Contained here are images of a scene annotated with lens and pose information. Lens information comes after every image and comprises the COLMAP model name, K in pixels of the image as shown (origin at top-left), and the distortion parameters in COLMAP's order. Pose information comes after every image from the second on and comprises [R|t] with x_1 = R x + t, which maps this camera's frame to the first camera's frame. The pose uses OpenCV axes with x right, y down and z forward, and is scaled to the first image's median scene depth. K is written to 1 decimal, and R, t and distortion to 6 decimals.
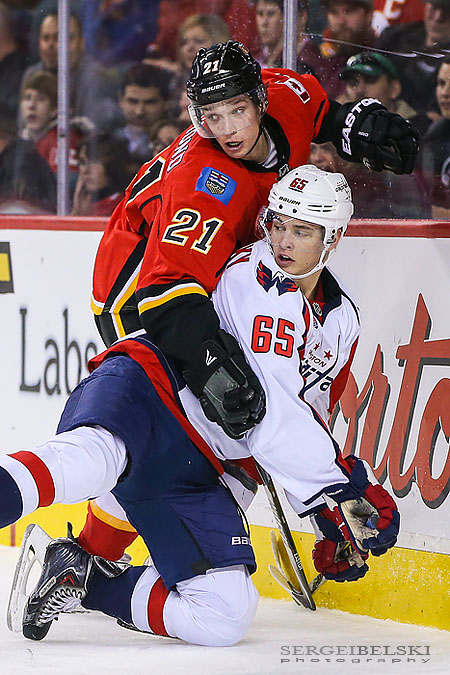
lens RADIAL K [[2709.8, 0, 225.0], [0, 2709.8, 337.4], [0, 0, 1]] dist [-0.223020, 0.000000]
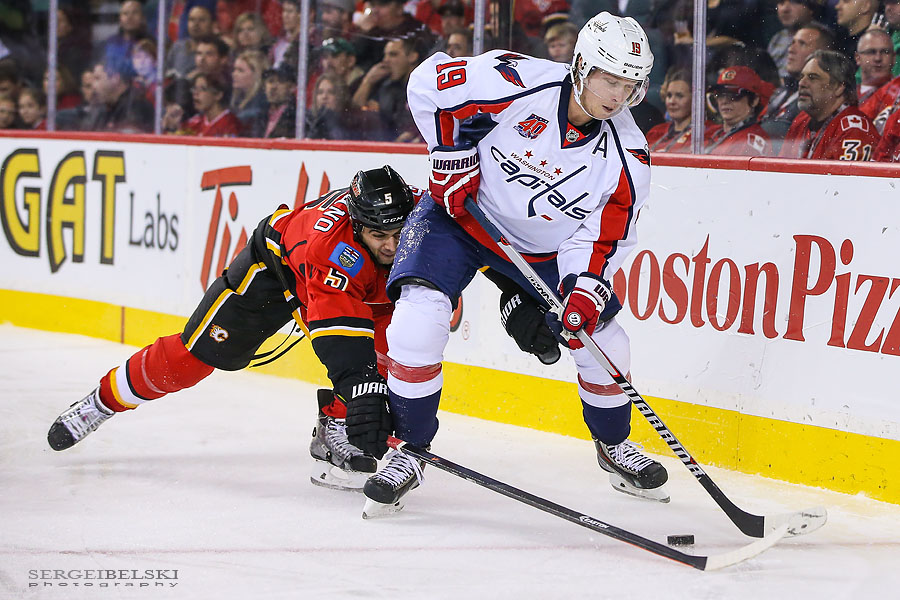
lens RADIAL K [[2748.9, 0, 449.7], [0, 2748.9, 300.4], [0, 0, 1]] dist [-0.107908, 0.000000]
pose [[0.998628, 0.022699, 0.047200, 0.036289], [-0.022705, 0.999742, -0.000406, 0.048588], [-0.047197, -0.000666, 0.998885, -0.605938]]
